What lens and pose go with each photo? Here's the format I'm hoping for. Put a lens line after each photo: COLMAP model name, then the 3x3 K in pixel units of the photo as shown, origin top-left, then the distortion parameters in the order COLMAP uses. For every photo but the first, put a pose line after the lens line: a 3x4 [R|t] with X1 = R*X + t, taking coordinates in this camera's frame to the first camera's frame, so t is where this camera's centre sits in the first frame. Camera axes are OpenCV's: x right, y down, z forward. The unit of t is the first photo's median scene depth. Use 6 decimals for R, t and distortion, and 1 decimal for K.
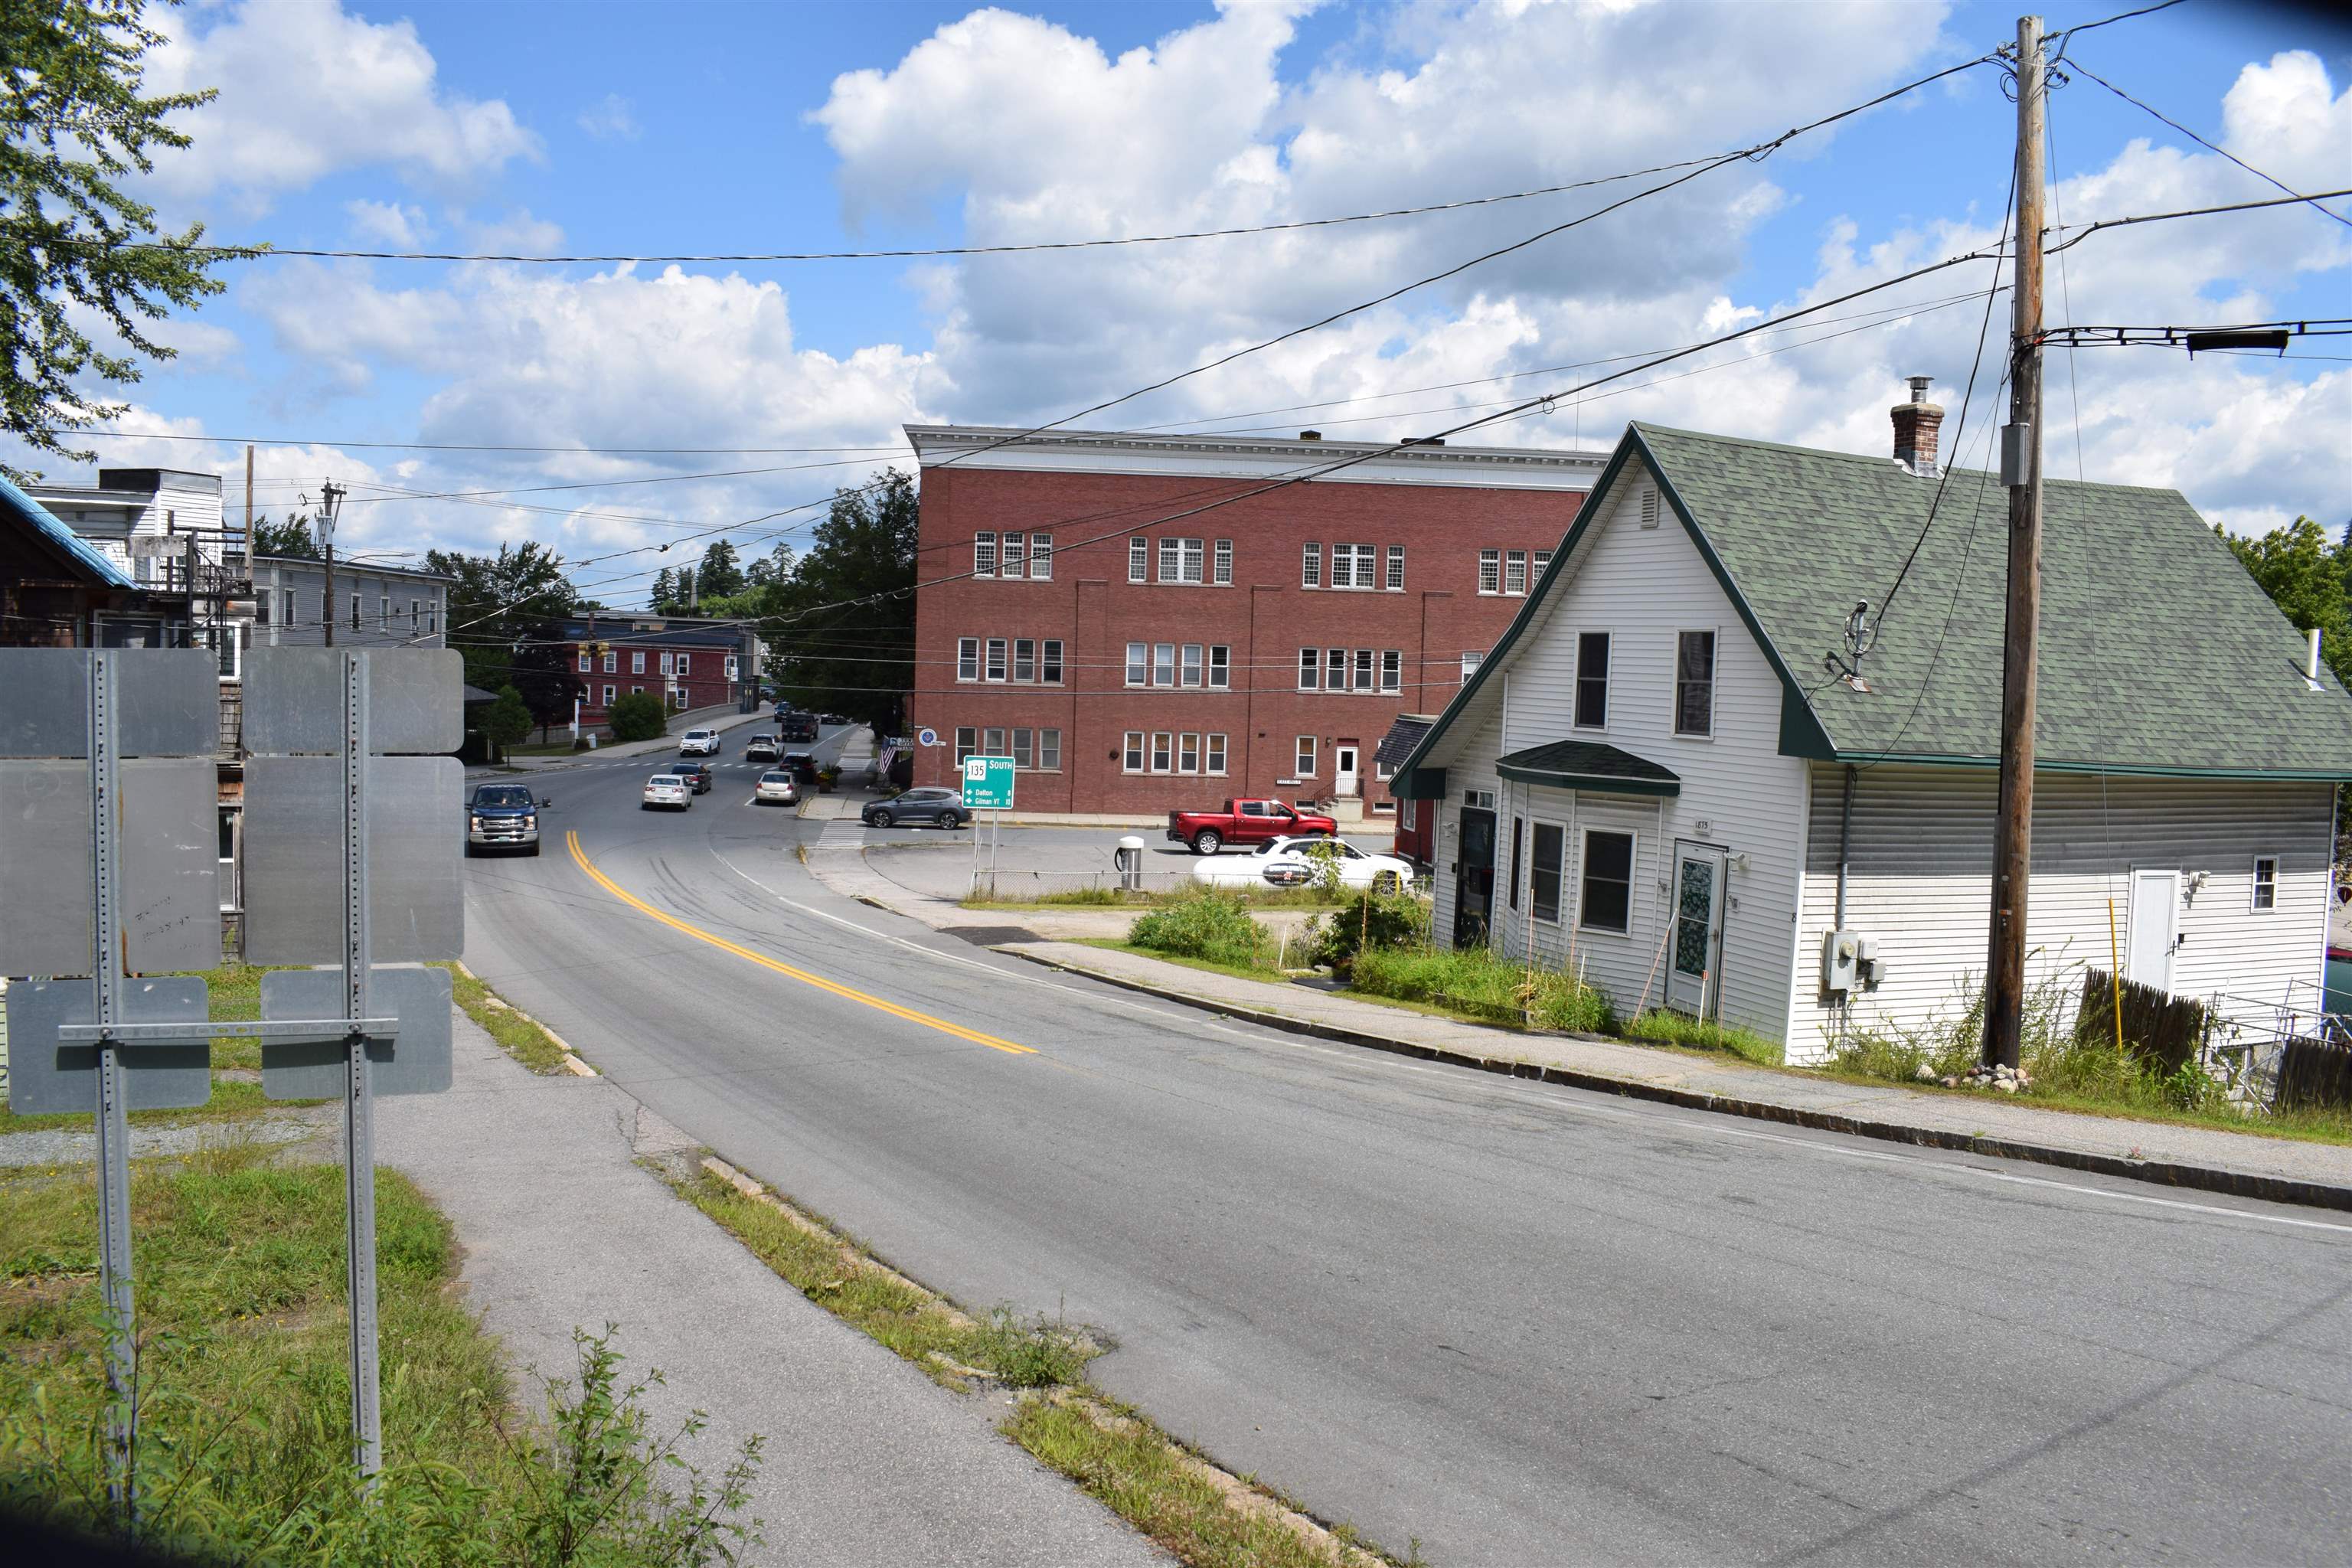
lens RADIAL K [[1845.0, 0, 1176.0], [0, 1845.0, 784.0], [0, 0, 1]] dist [-0.099410, 0.012878]
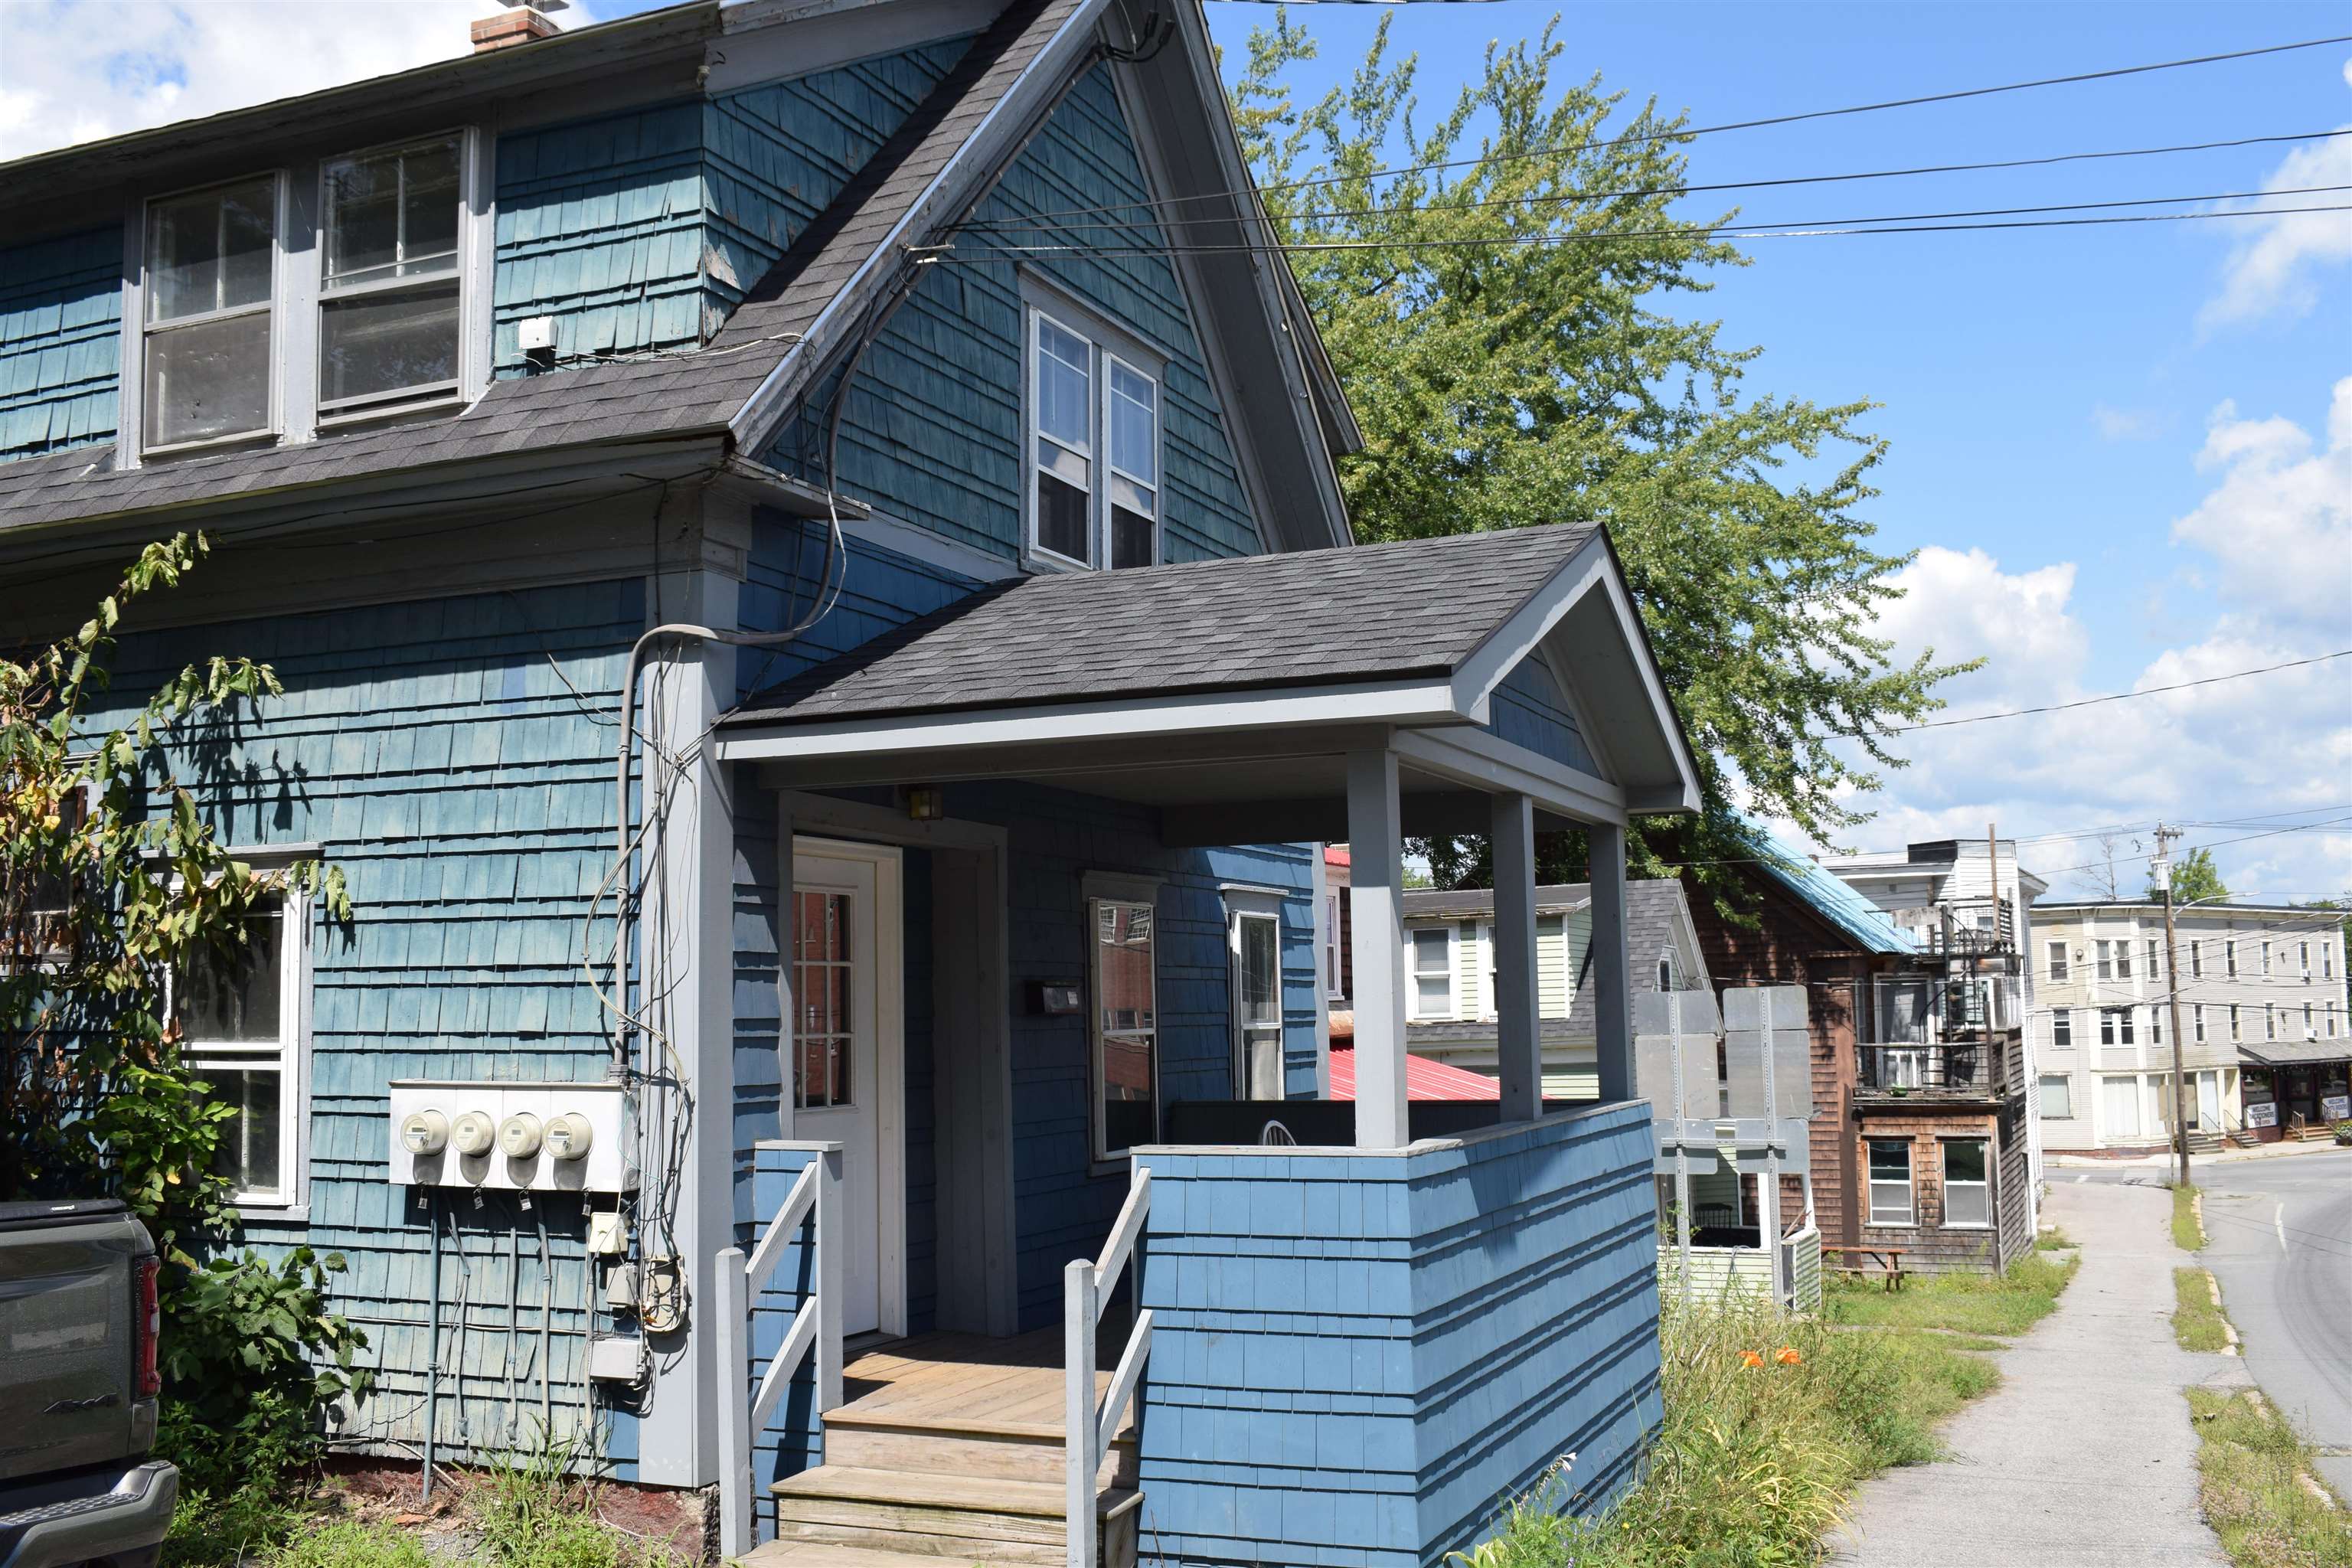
lens RADIAL K [[2257.7, 0, 1176.0], [0, 2257.7, 784.0], [0, 0, 1]] dist [-0.044477, 0.001491]
pose [[0.618311, -0.121656, -0.776461, 0.160065], [-0.014132, 0.986067, -0.165750, 0.018644], [0.785807, 0.113458, 0.607976, -0.167002]]
